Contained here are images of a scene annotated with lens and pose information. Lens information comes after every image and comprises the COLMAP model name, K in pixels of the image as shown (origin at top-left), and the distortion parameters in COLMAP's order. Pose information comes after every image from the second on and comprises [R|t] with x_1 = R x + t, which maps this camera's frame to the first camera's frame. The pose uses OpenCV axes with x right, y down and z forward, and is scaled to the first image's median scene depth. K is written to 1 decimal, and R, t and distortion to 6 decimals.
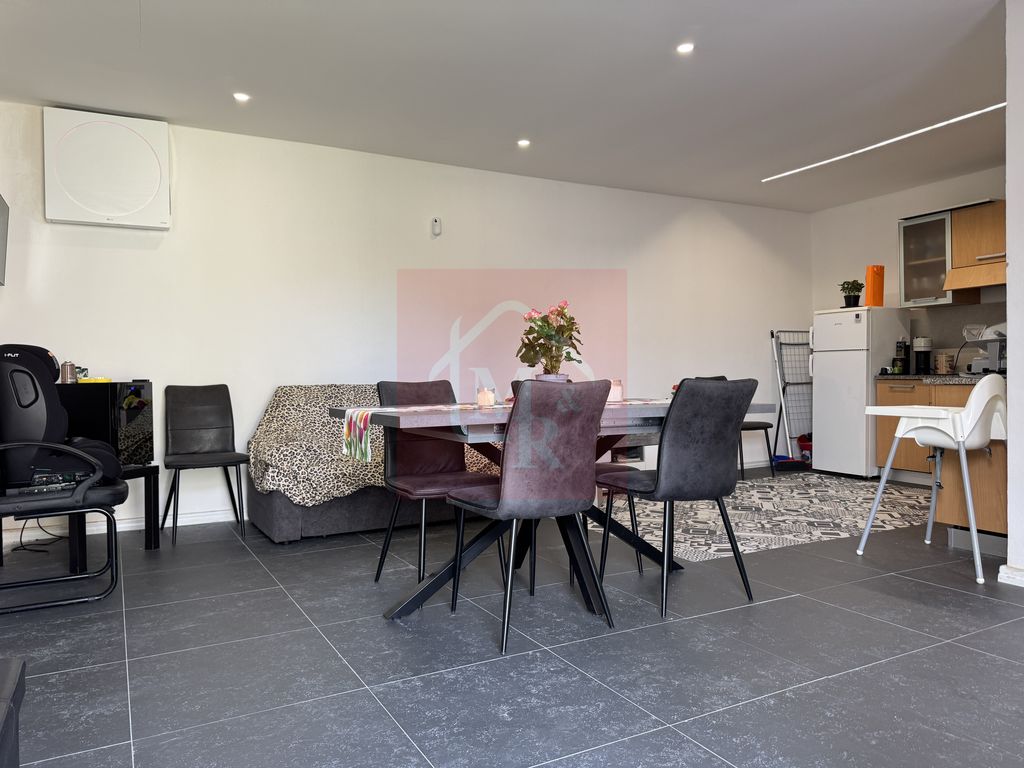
lens RADIAL K [[729.2, 0, 513.9], [0, 729.2, 380.6], [0, 0, 1]] dist [0.037047, -0.045399]
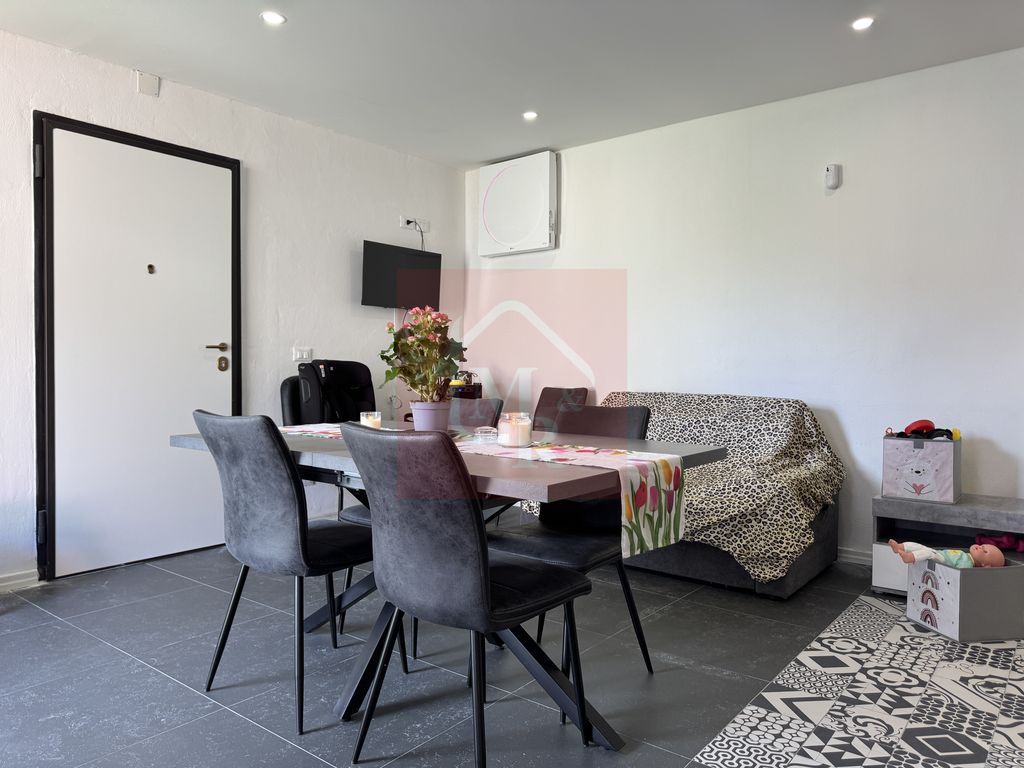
lens RADIAL K [[729.2, 0, 513.9], [0, 729.2, 380.6], [0, 0, 1]] dist [0.037047, -0.045399]
pose [[0.384216, 0.030790, -0.922730, 0.411740], [-0.011114, 0.999526, 0.028724, -0.027415], [0.923176, -0.000781, 0.384376, 0.402601]]
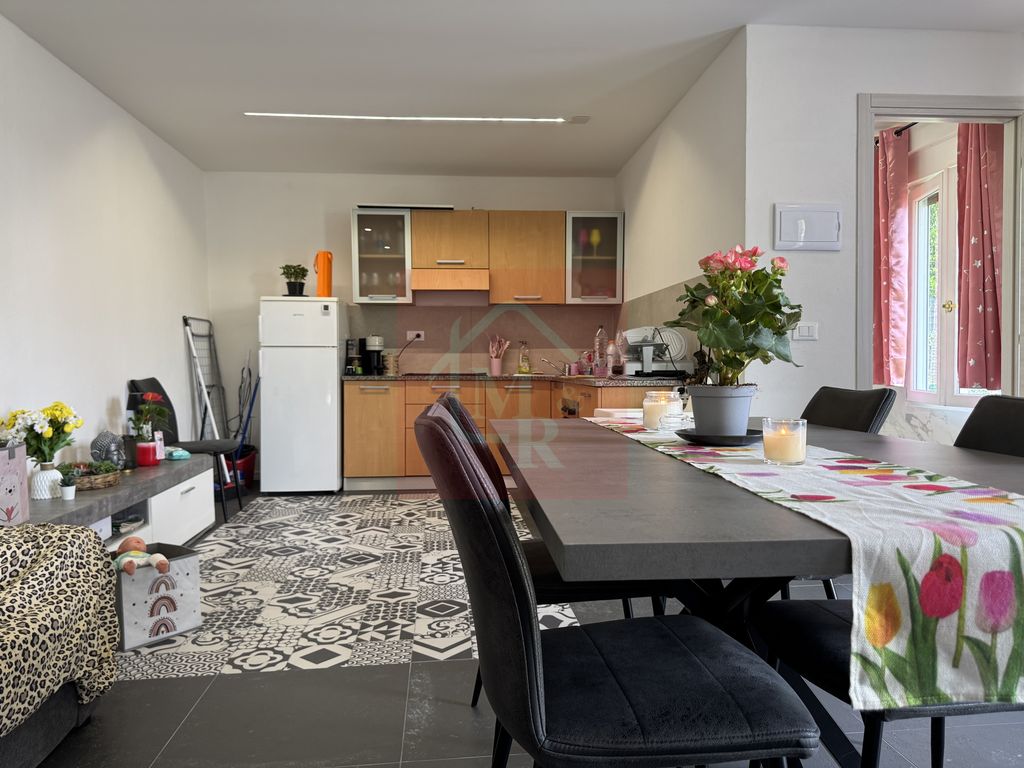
lens RADIAL K [[722.7, 0, 513.5], [0, 722.7, 381.3], [0, 0, 1]] dist [0.106263, -0.157737]
pose [[0.396317, -0.012705, 0.918026, -0.246492], [0.006652, 0.999918, 0.010967, -0.009178], [-0.918090, 0.001761, 0.396369, 0.478004]]
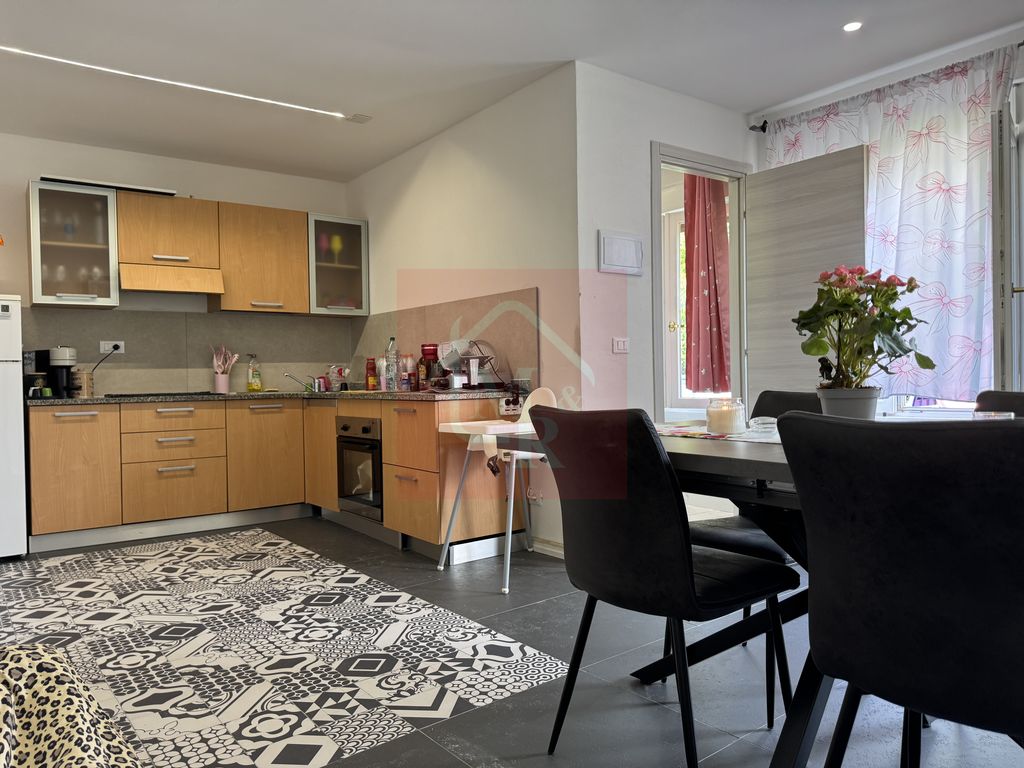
lens RADIAL K [[729.2, 0, 513.9], [0, 729.2, 380.6], [0, 0, 1]] dist [0.037047, -0.045399]
pose [[-0.153486, 0.006610, 0.988129, -0.246196], [0.028584, 0.999589, -0.002247, -0.010836], [-0.987737, 0.027900, -0.153612, 0.692785]]
